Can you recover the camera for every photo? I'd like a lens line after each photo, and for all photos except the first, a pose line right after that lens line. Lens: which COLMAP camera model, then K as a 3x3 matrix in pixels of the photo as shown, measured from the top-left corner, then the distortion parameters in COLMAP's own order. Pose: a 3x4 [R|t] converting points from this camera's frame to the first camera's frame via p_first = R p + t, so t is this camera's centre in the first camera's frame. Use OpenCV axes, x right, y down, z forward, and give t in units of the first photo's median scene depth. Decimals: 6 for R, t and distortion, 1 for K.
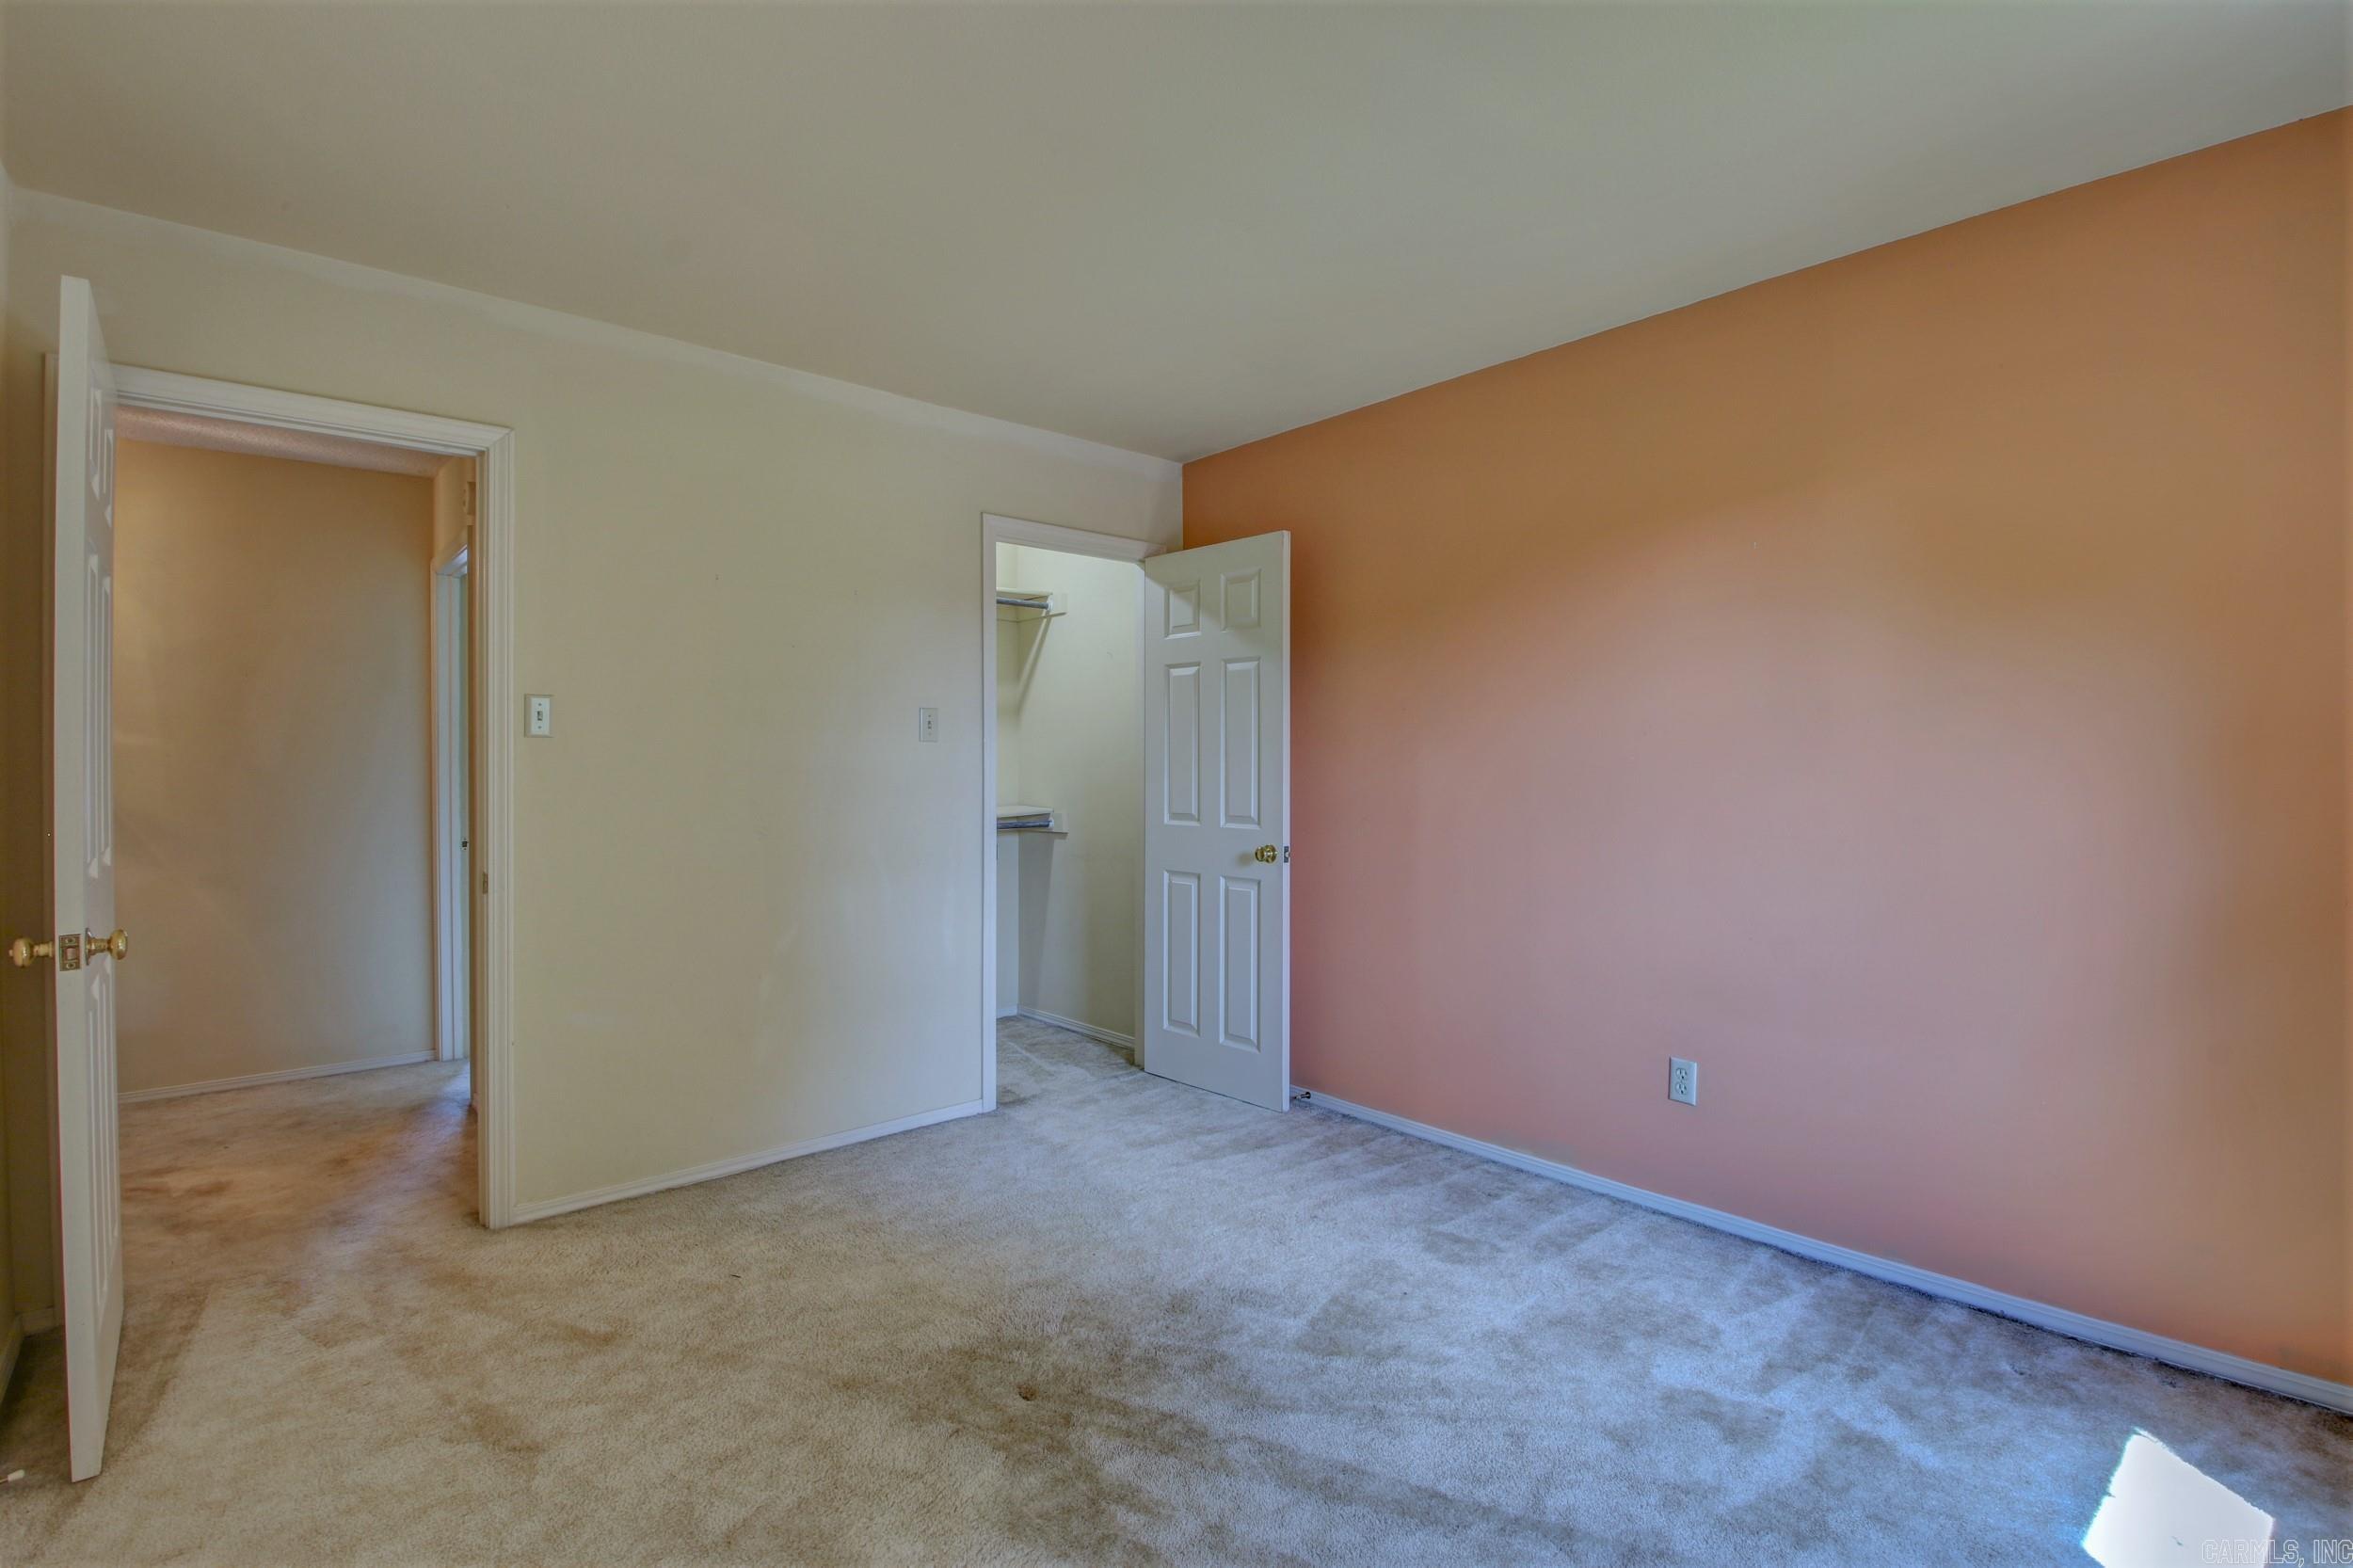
lens RADIAL K [[1094.1, 0, 1182.2], [0, 1094.1, 766.1], [0, 0, 1]] dist [0.004062, -0.016668]
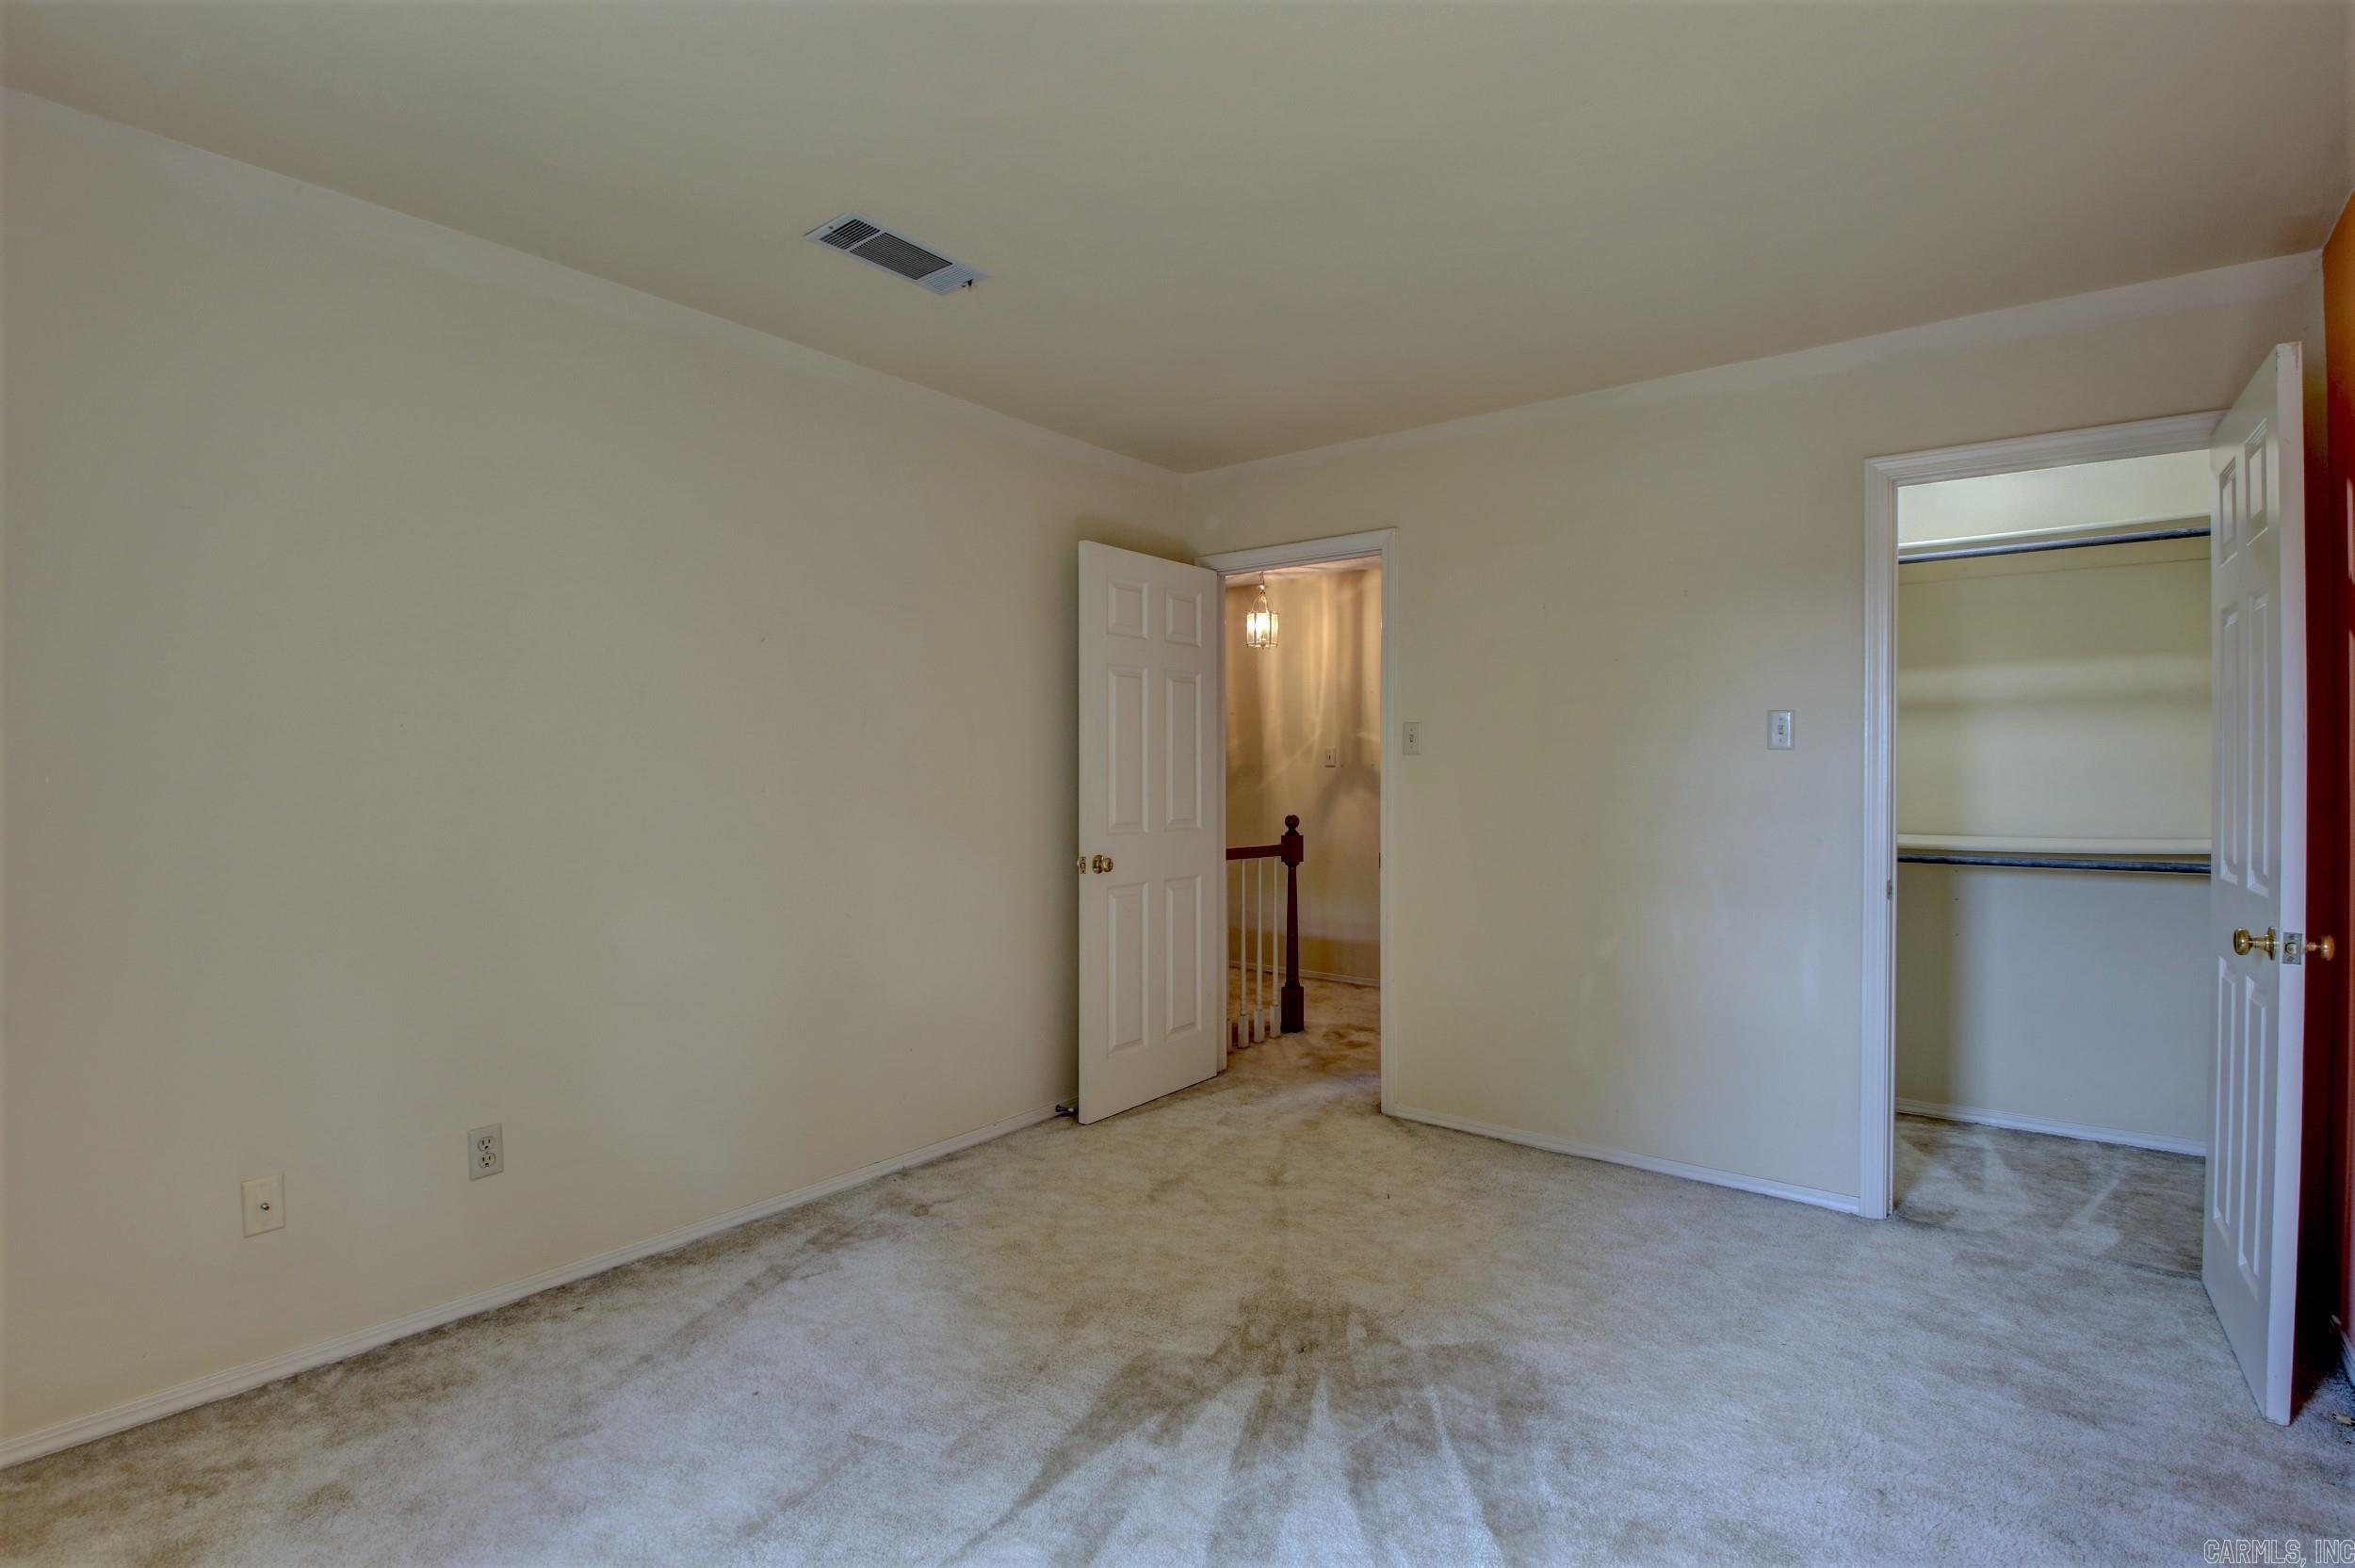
lens RADIAL K [[1094.9, 0, 1189.8], [0, 1094.9, 780.6], [0, 0, 1]] dist [0.004062, -0.016668]
pose [[0.196991, 0.008420, -0.980369, 0.721648], [-0.005181, 0.999958, 0.007547, -0.003774], [0.980392, 0.003592, 0.197027, 0.530036]]
